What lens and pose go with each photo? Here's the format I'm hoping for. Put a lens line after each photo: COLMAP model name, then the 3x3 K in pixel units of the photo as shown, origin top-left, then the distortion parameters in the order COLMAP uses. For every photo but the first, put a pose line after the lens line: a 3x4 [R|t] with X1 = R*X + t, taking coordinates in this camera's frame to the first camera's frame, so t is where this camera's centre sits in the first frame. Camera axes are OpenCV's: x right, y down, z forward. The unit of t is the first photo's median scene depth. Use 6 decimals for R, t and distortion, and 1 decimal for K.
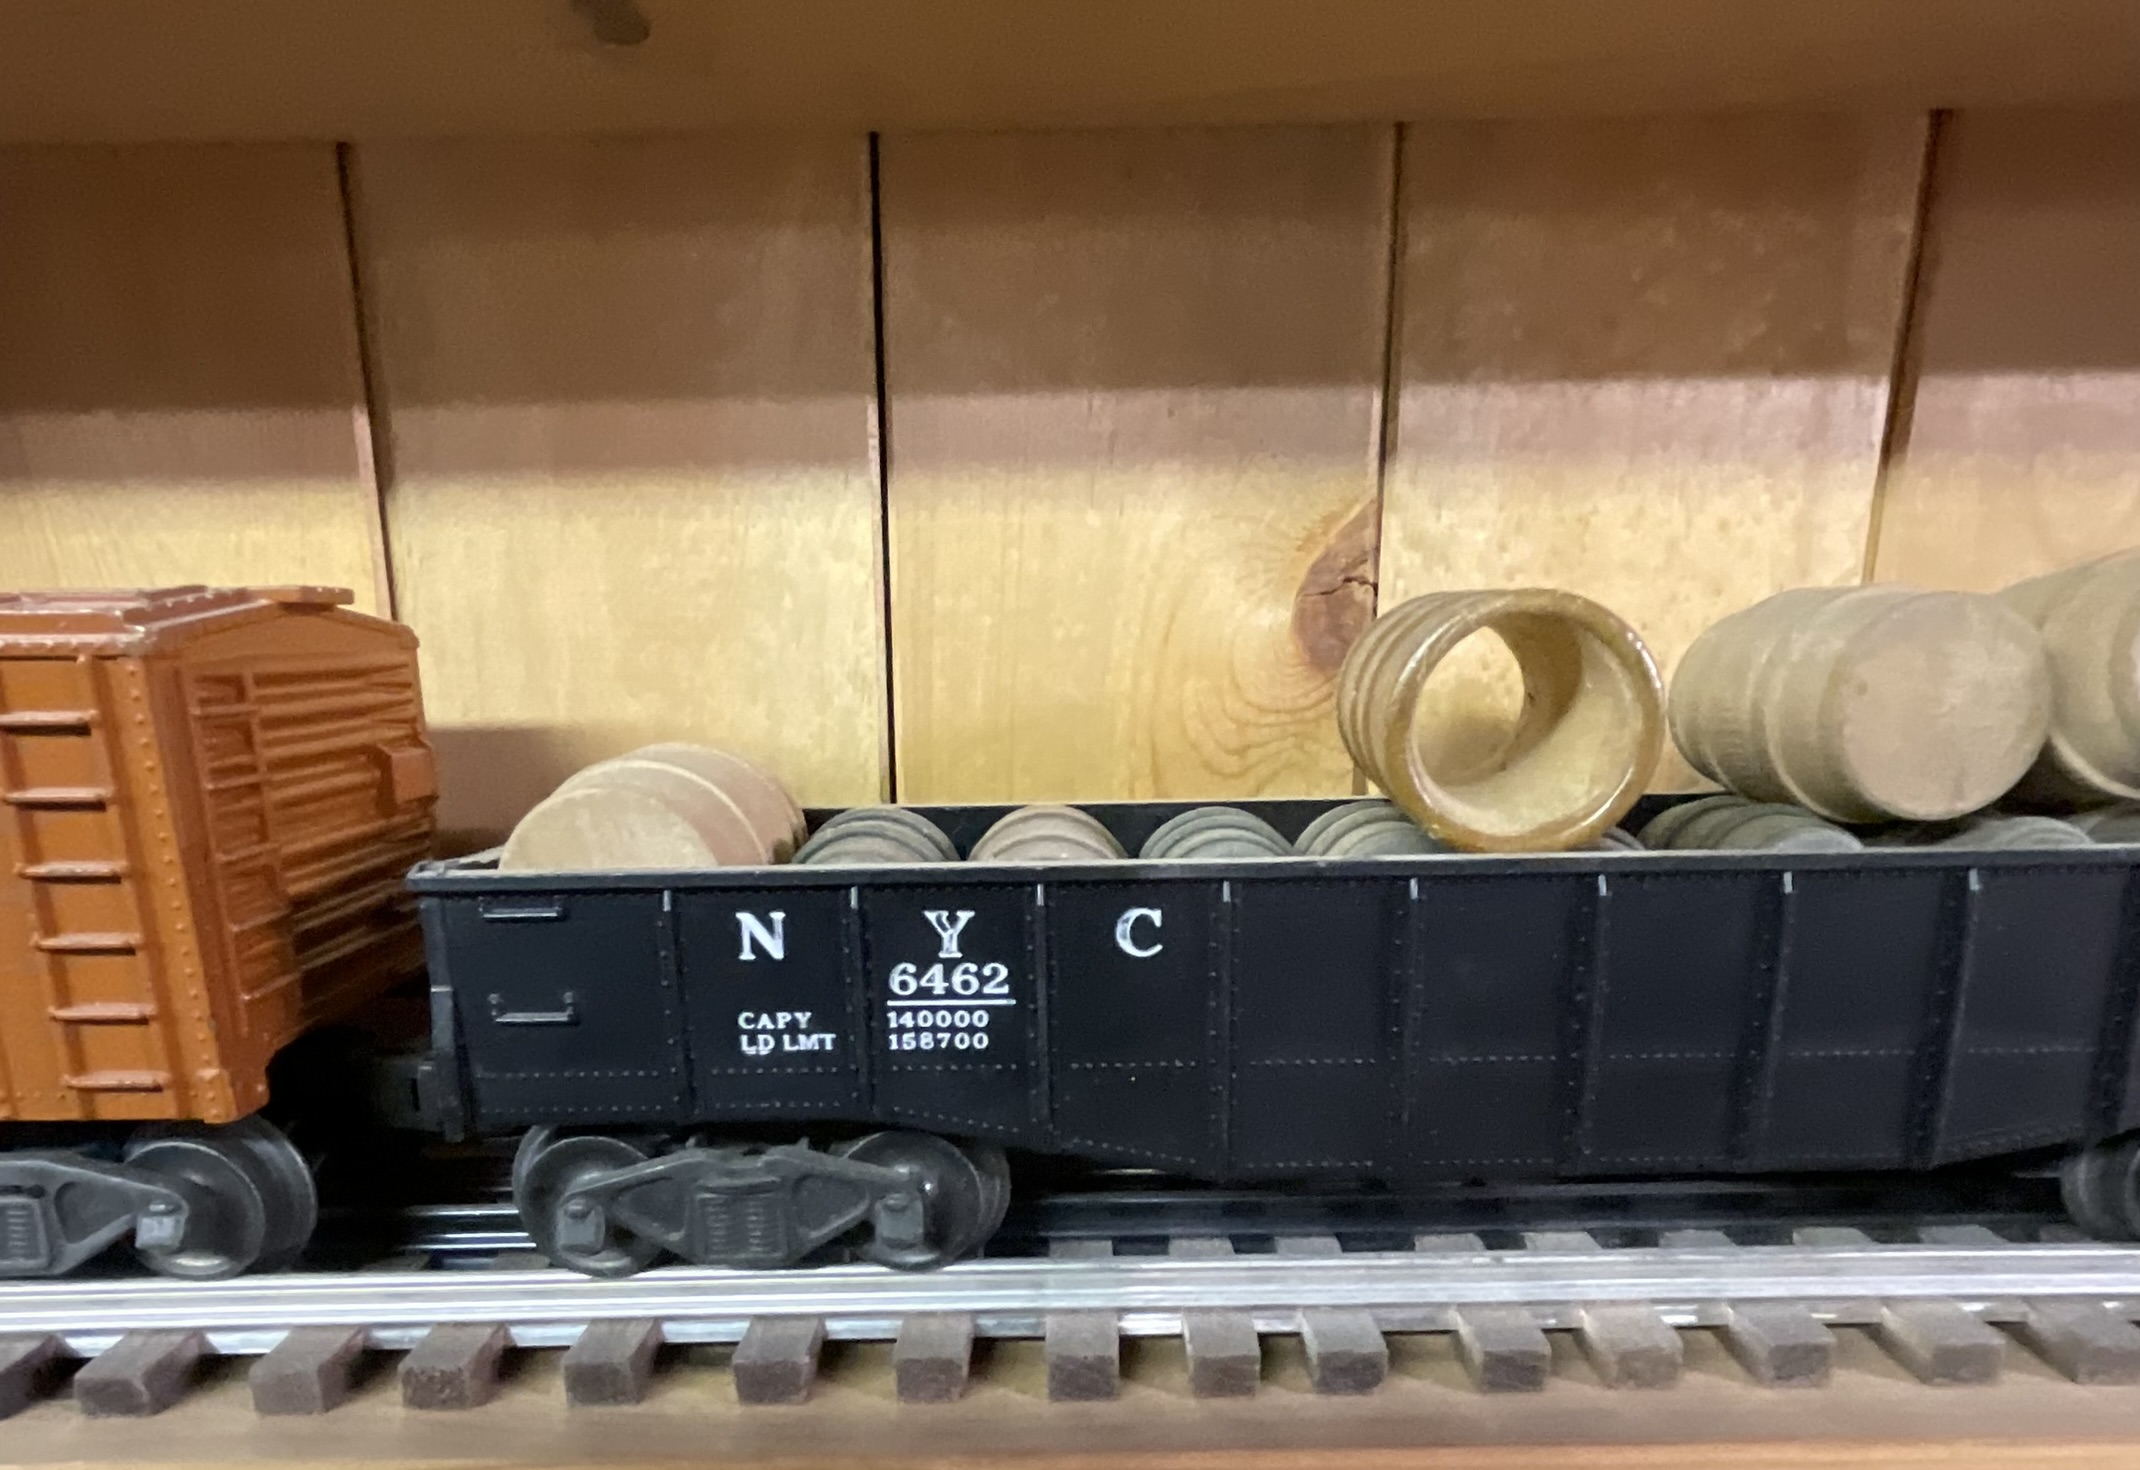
lens RADIAL K [[880.4, 0, 1068.3], [0, 880.4, 854.4], [0, 0, 1]] dist [0.001167, 0.003104]
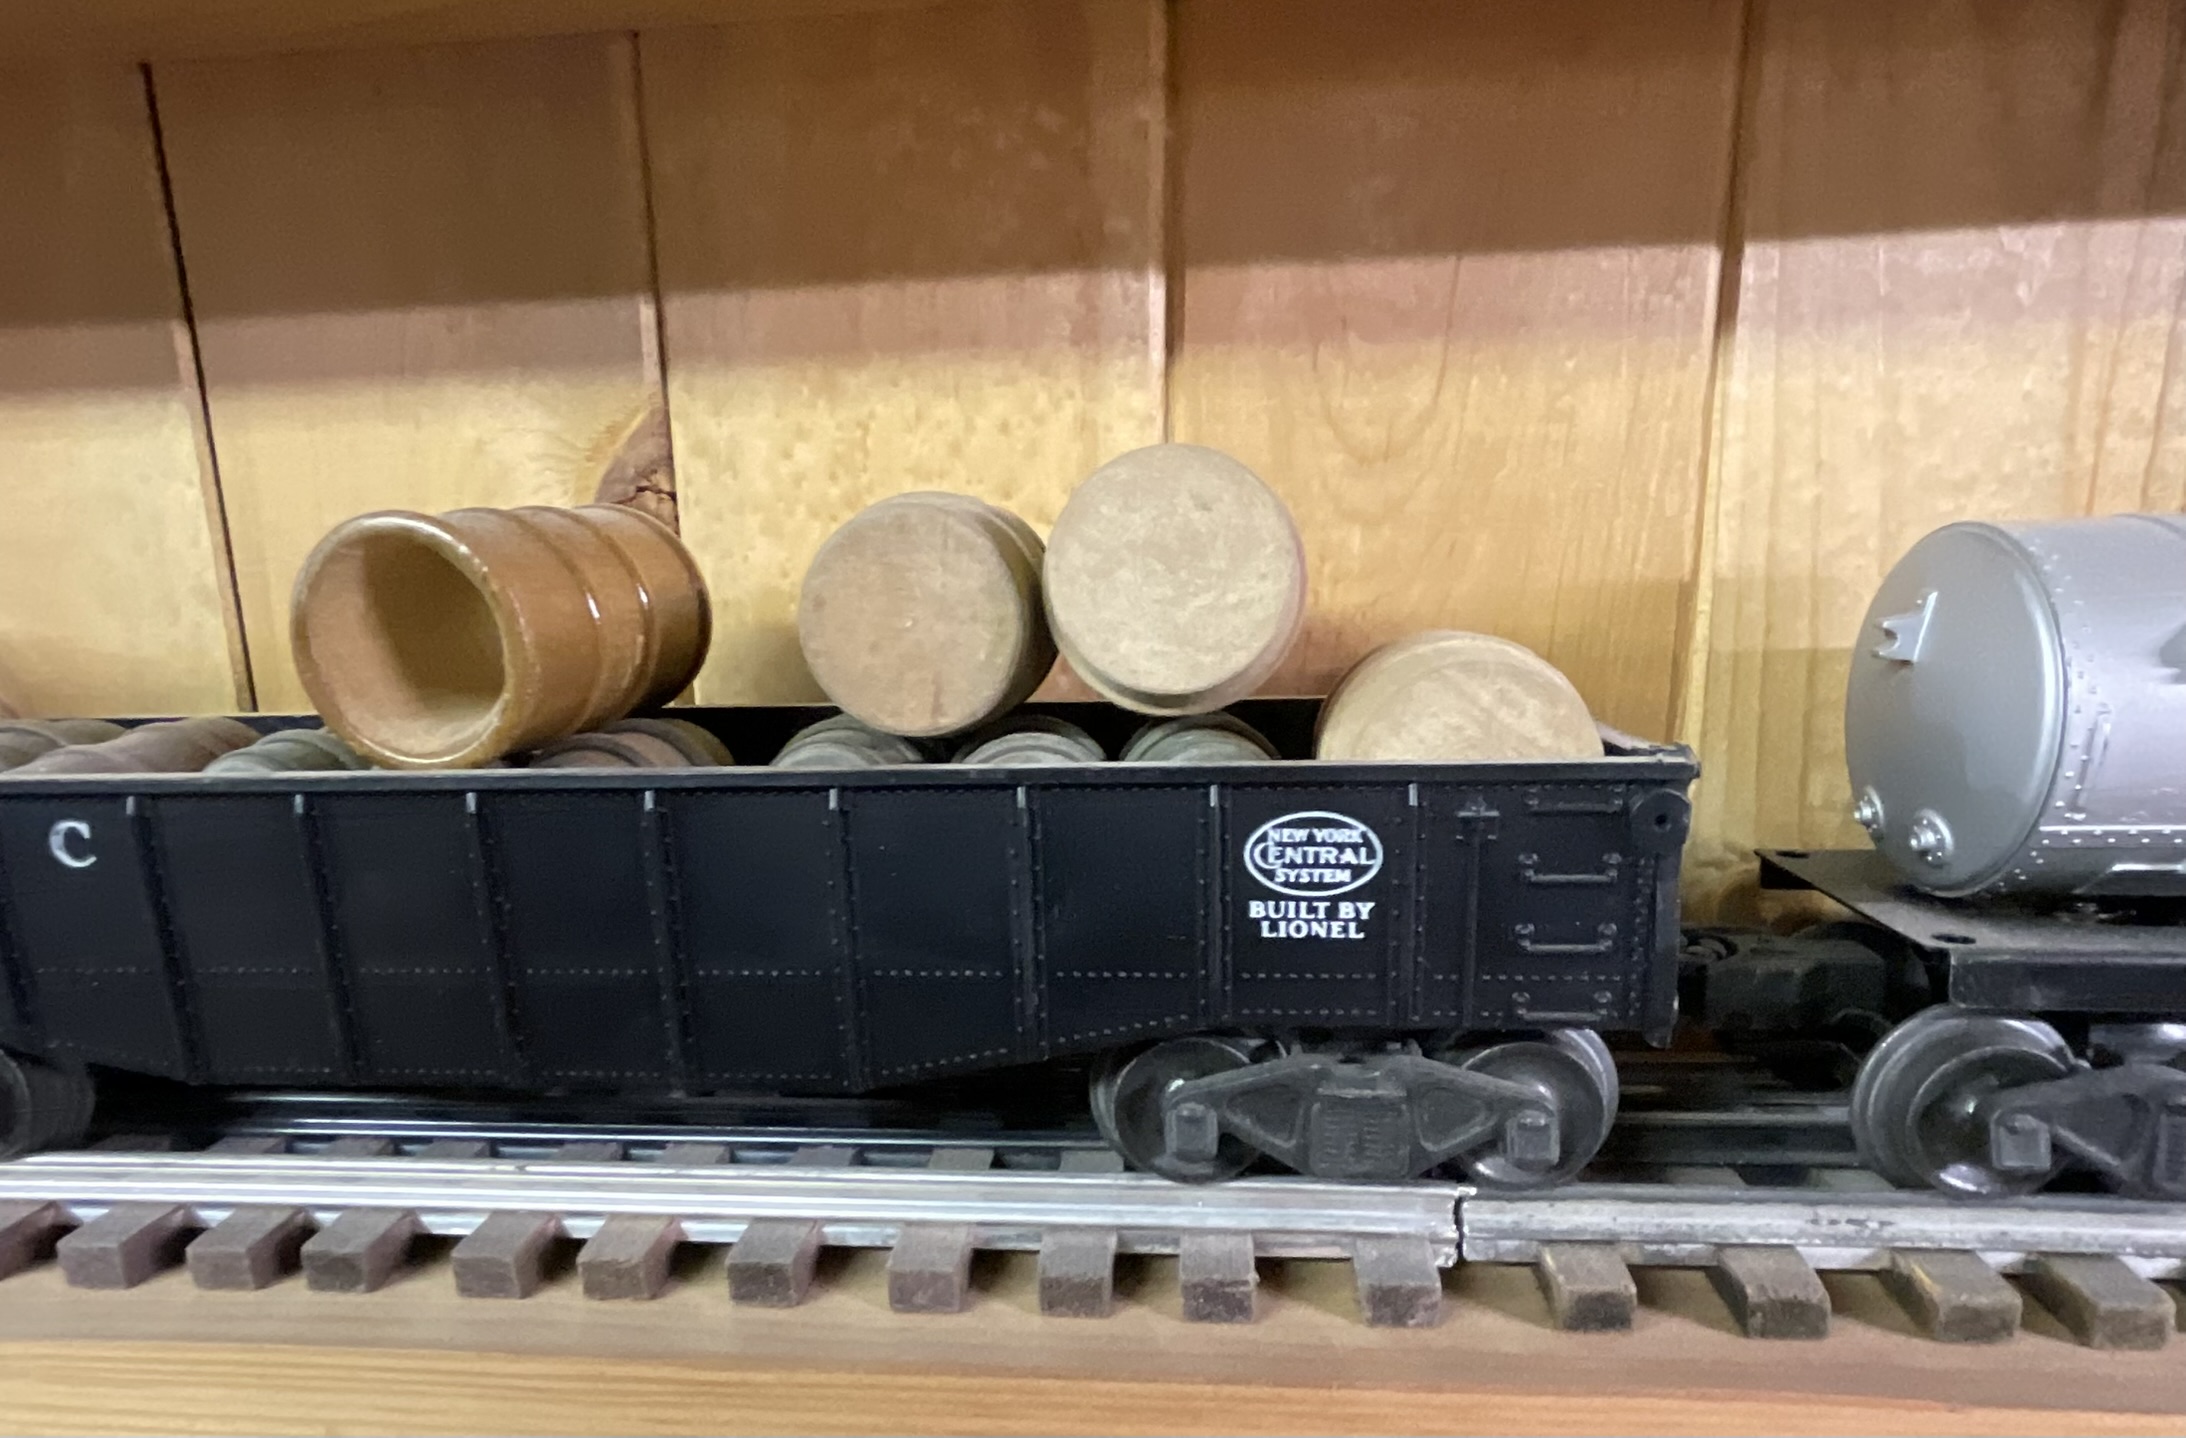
lens RADIAL K [[918.4, 0, 1090.8], [0, 918.4, 761.8], [0, 0, 1]] dist [-0.003910, 0.004232]
pose [[0.997038, 0.004654, -0.076764, 0.914500], [-0.004001, 0.999955, 0.008659, -0.015261], [0.076801, -0.008327, 0.997012, 0.002561]]
